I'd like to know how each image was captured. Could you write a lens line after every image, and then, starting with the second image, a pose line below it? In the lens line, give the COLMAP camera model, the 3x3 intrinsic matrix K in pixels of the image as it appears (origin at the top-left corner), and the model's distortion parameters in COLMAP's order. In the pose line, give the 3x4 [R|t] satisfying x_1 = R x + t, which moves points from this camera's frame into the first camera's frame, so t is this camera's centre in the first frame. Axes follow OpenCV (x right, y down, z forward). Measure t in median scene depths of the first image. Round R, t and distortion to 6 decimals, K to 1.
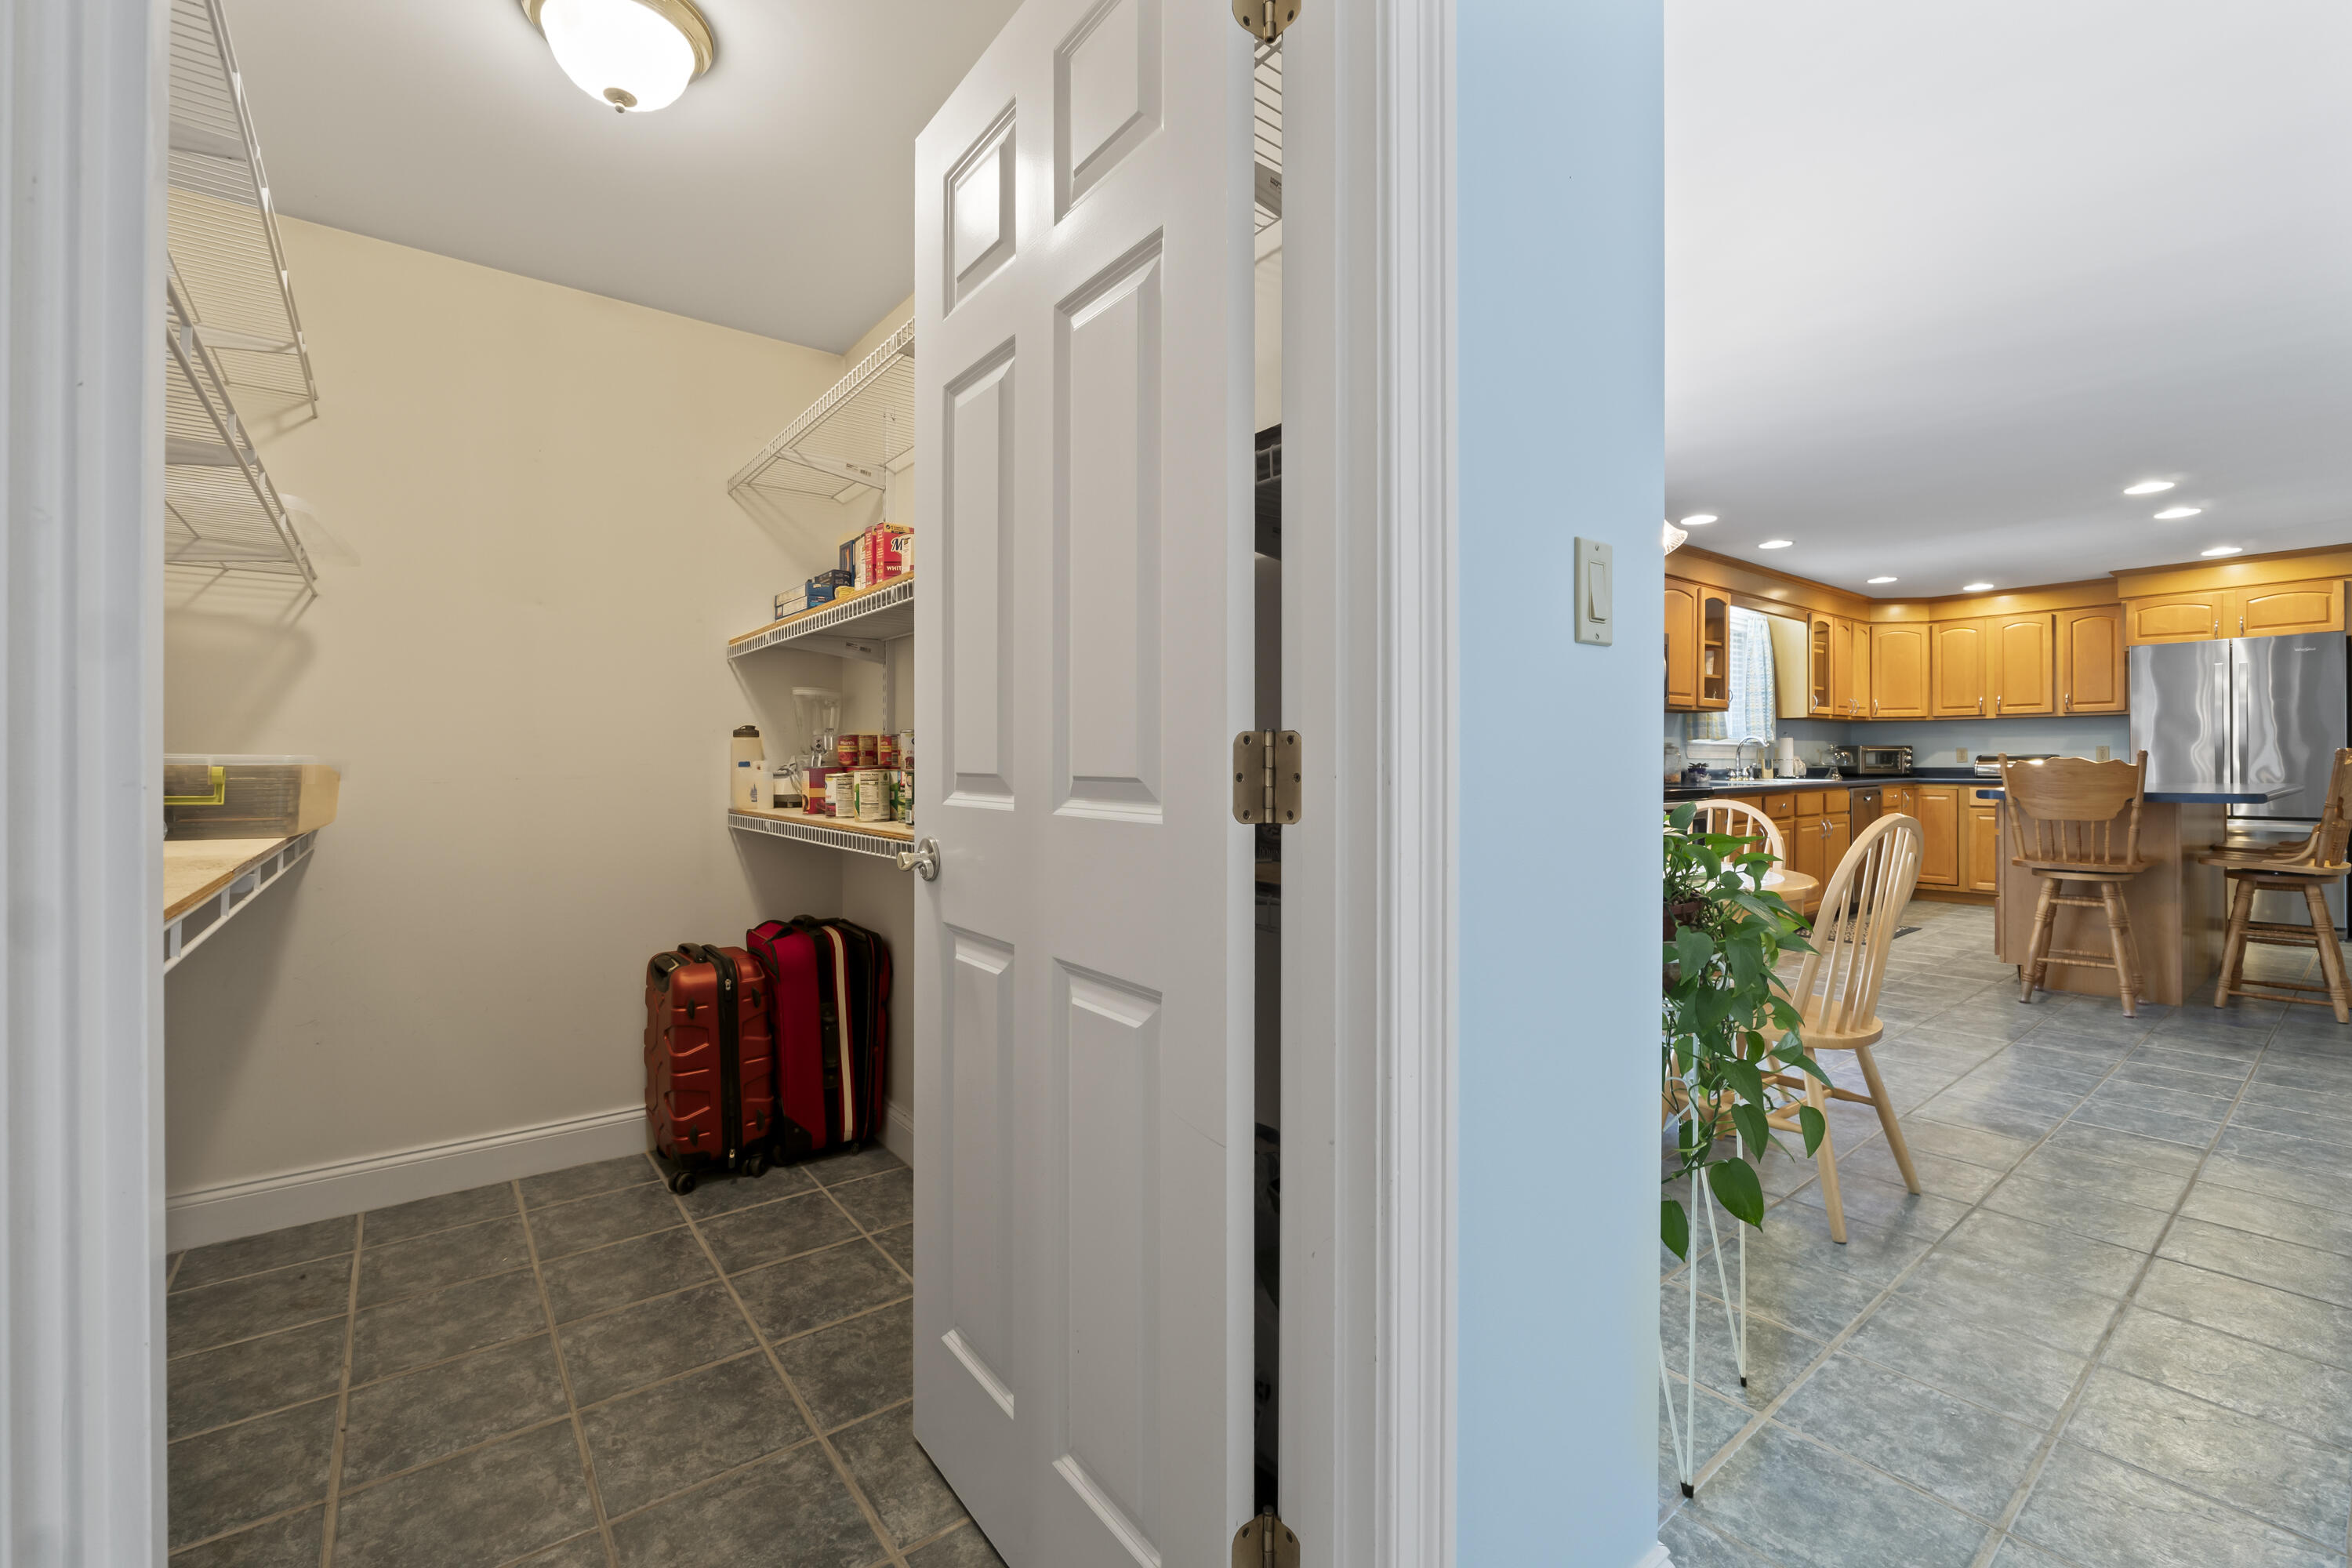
lens RADIAL K [[987.2, 0, 1182.8], [0, 987.2, 768.3], [0, 0, 1]] dist [-0.000076, 0.000462]
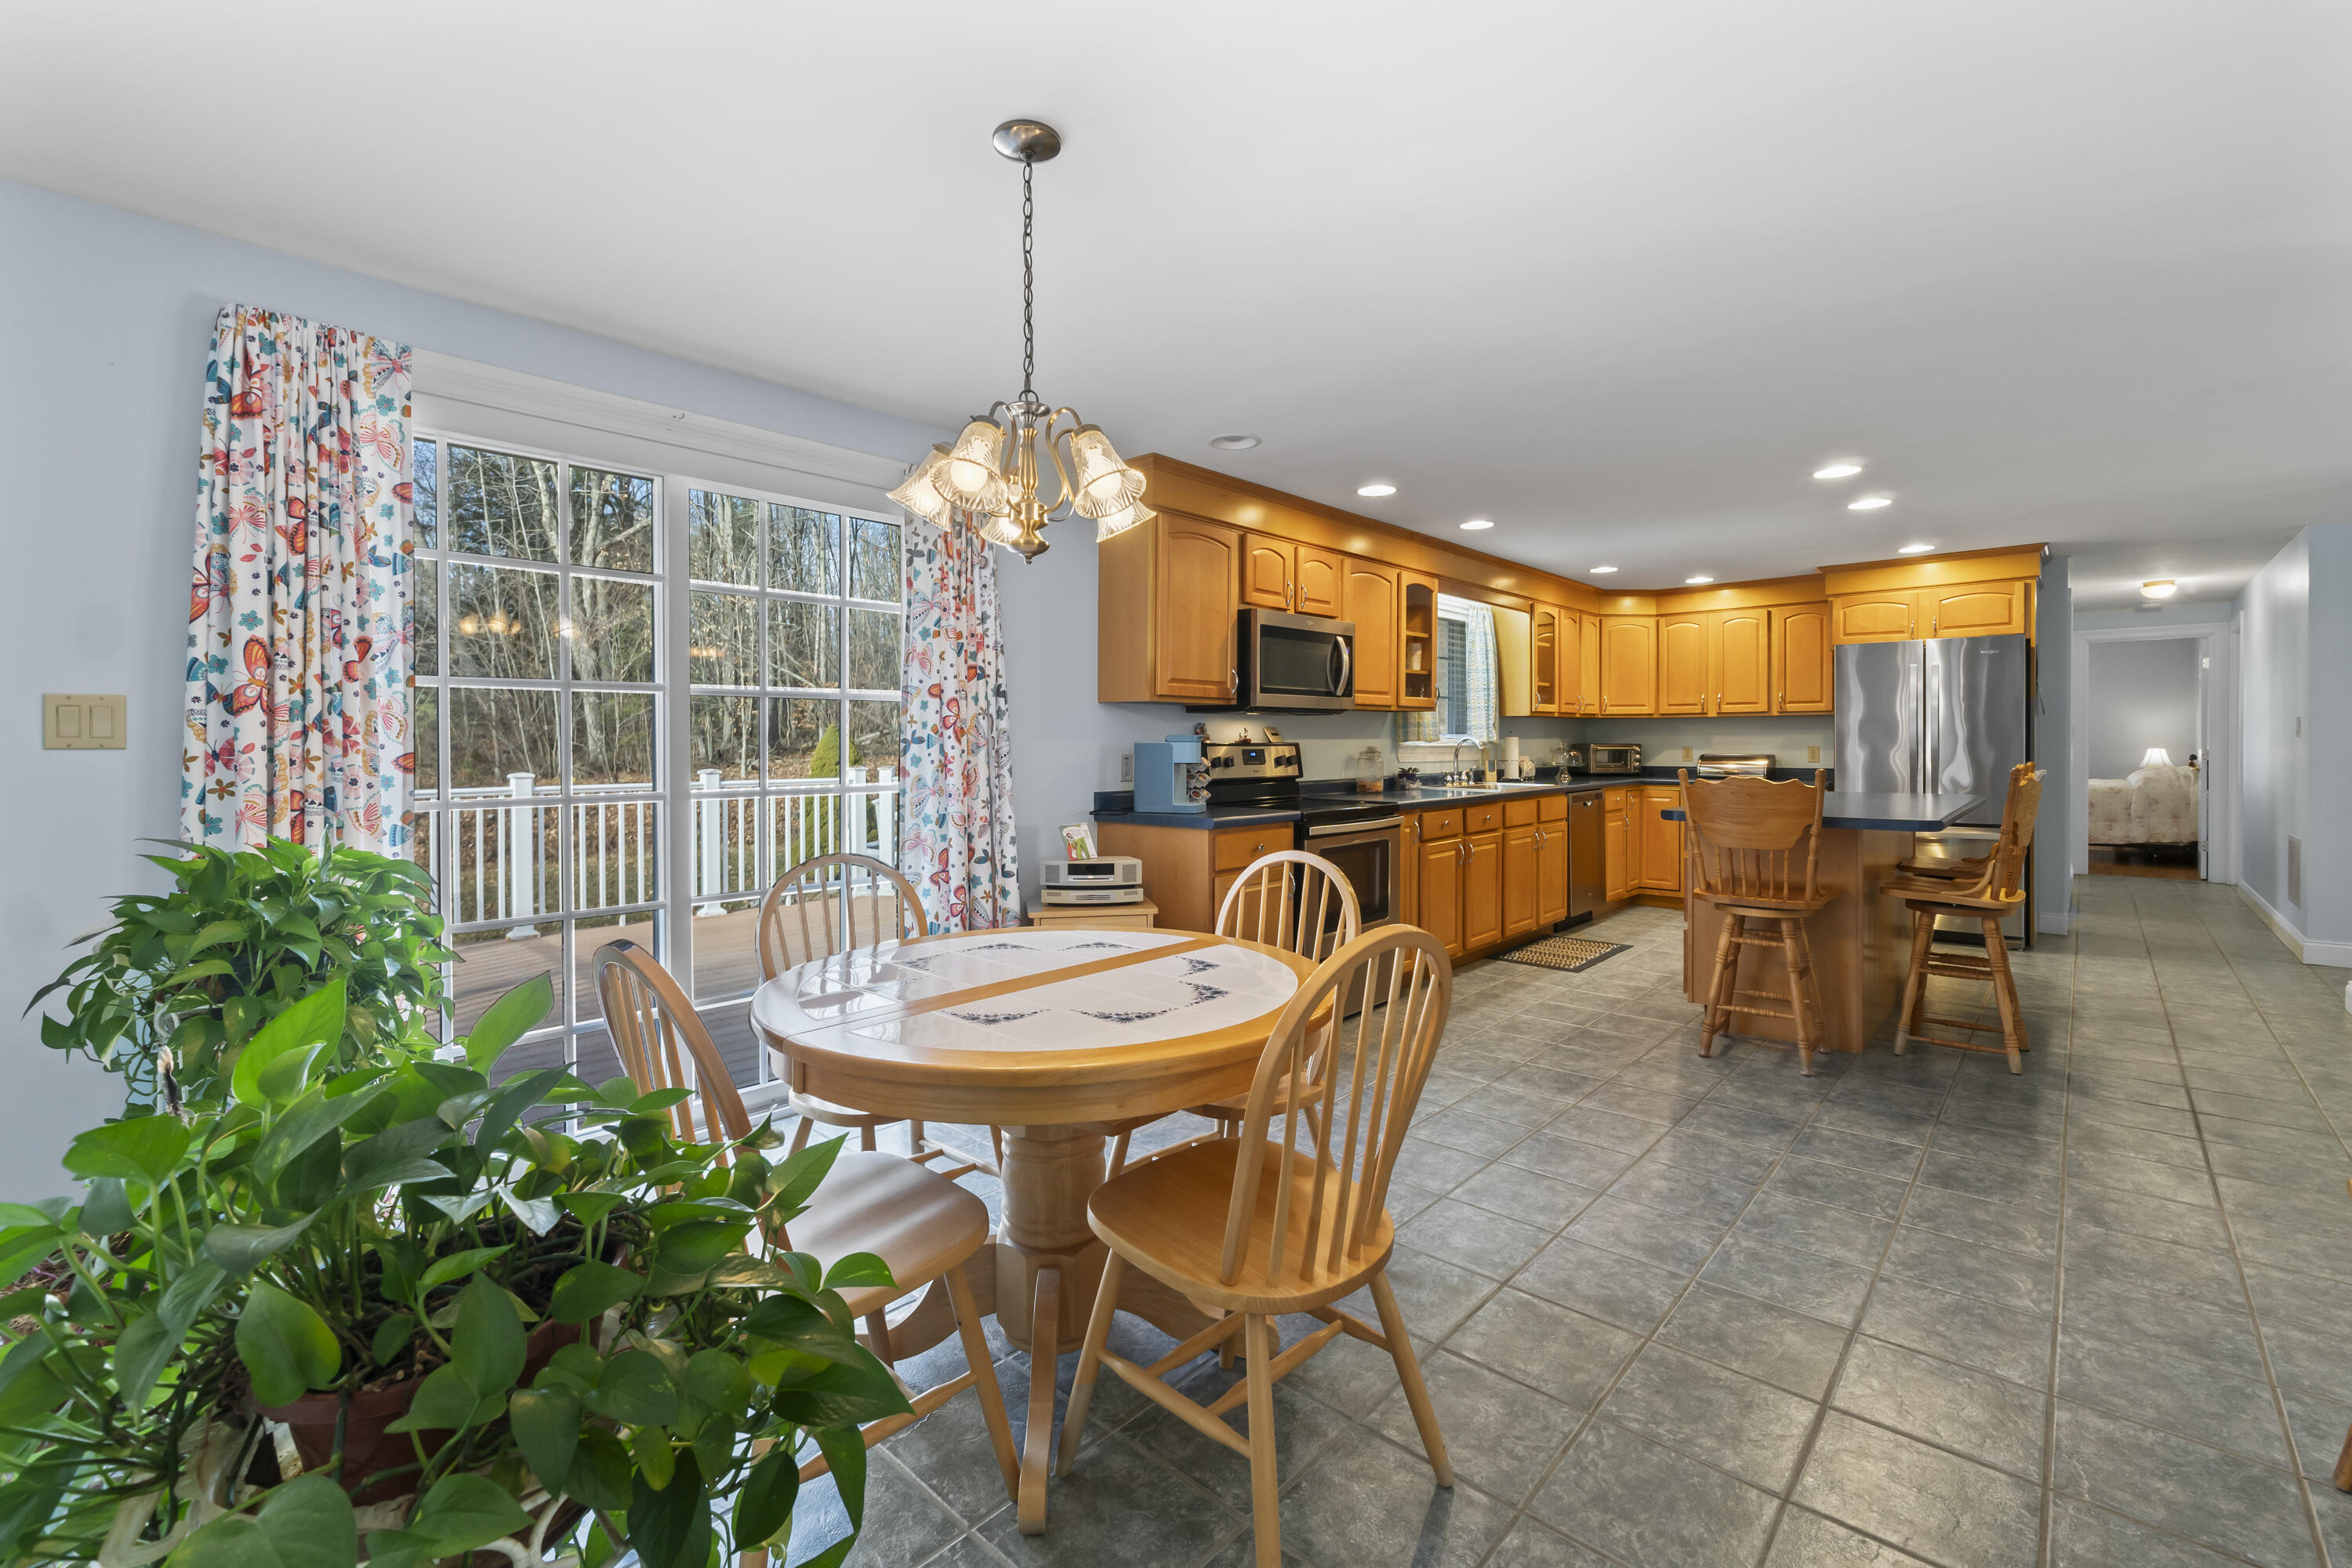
lens RADIAL K [[993.6, 0, 1173.0], [0, 993.6, 757.8], [0, 0, 1]] dist [-0.000051, -0.000347]
pose [[0.988114, -0.001850, 0.153711, 0.176978], [0.000419, 0.999956, 0.009340, -0.023707], [-0.153721, -0.009164, 0.988072, 0.144840]]
